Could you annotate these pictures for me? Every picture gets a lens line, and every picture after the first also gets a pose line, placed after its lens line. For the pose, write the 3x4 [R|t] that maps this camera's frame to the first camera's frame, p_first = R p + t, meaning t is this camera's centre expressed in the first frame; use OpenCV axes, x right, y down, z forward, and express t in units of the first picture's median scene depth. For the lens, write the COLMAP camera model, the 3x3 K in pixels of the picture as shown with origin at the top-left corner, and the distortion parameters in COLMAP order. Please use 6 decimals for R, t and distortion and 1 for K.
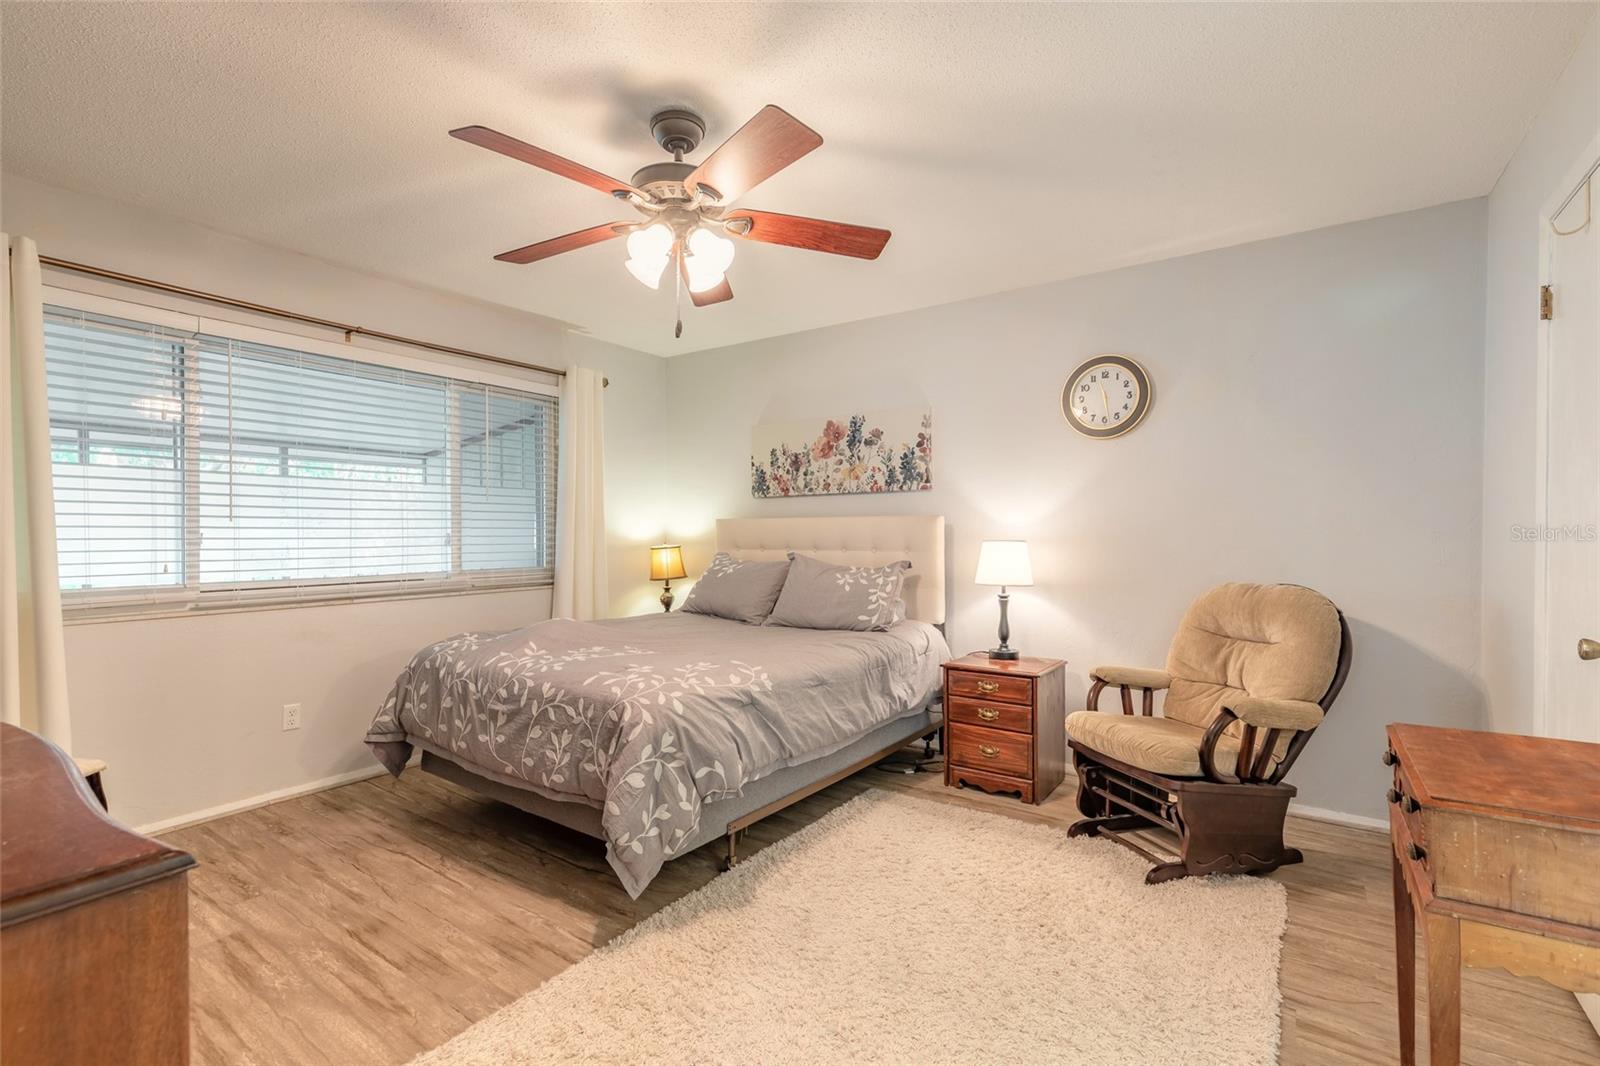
lens RADIAL K [[731.1, 0, 796.7], [0, 731.1, 538.3], [0, 0, 1]] dist [0.010500, -0.000354]
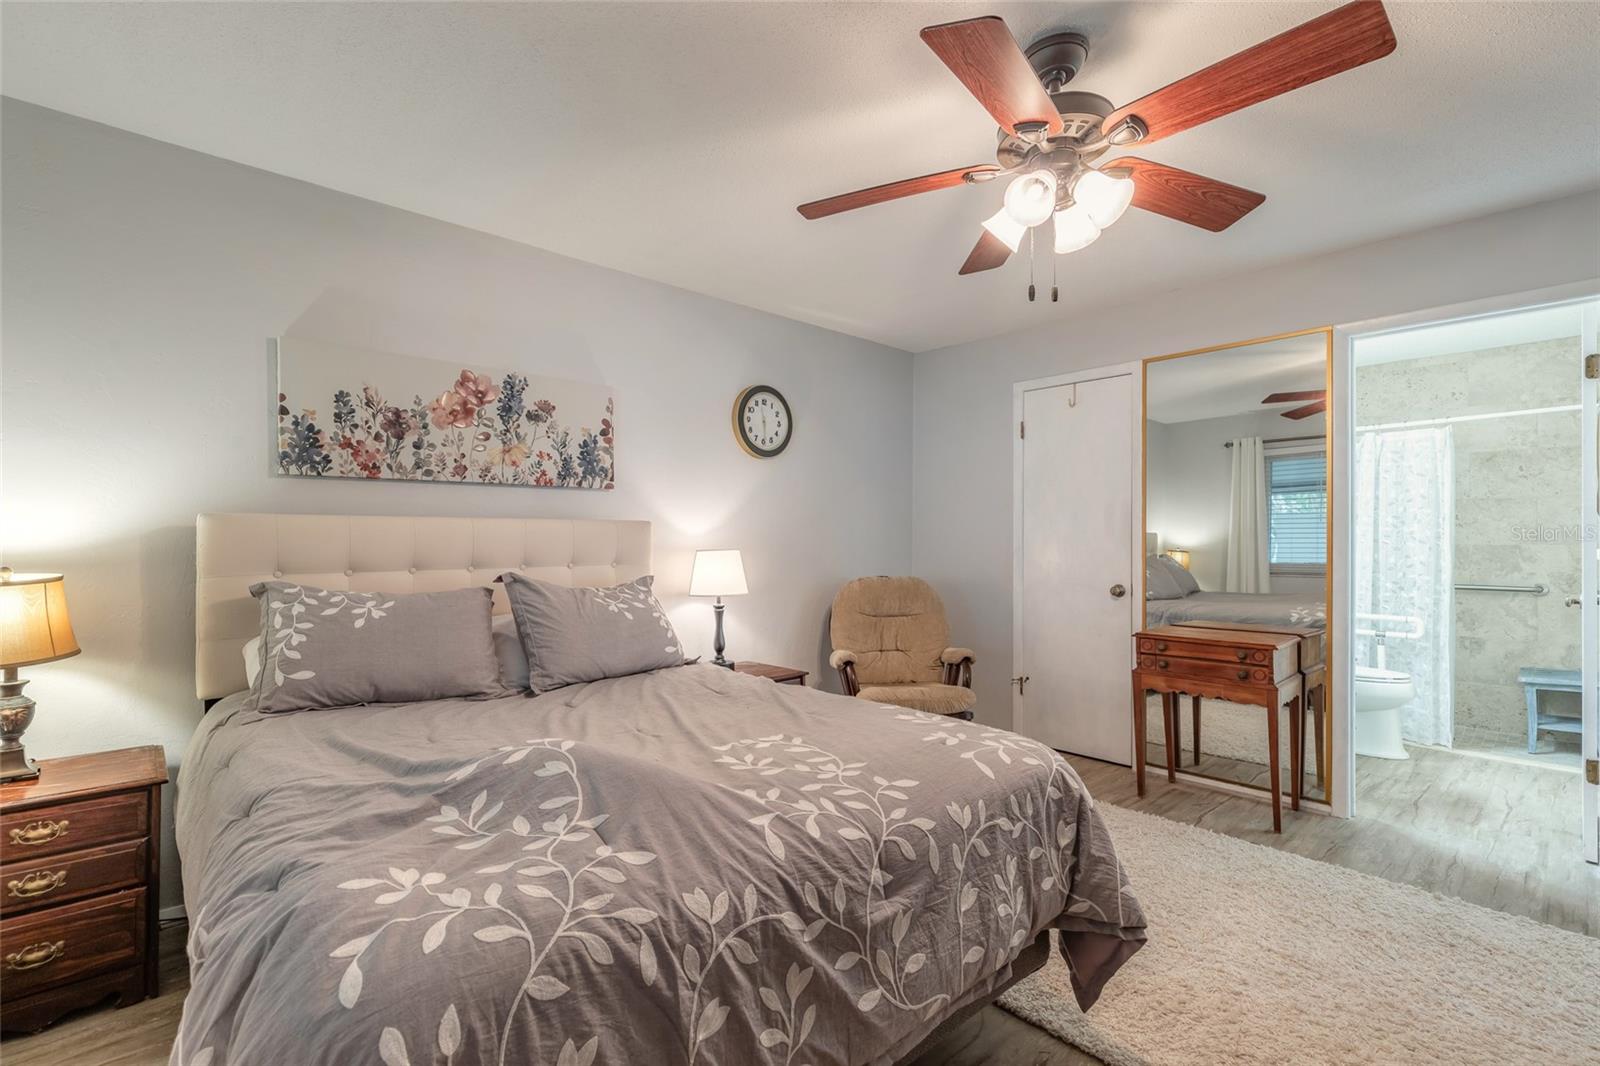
lens RADIAL K [[731.1, 0, 791.6], [0, 731.1, 534.3], [0, 0, 1]] dist [0.010500, -0.000354]
pose [[0.203348, 0.009930, 0.979056, -0.557853], [0.008055, 0.999898, -0.011815, -0.004291], [-0.979073, 0.010288, 0.203247, 0.605115]]
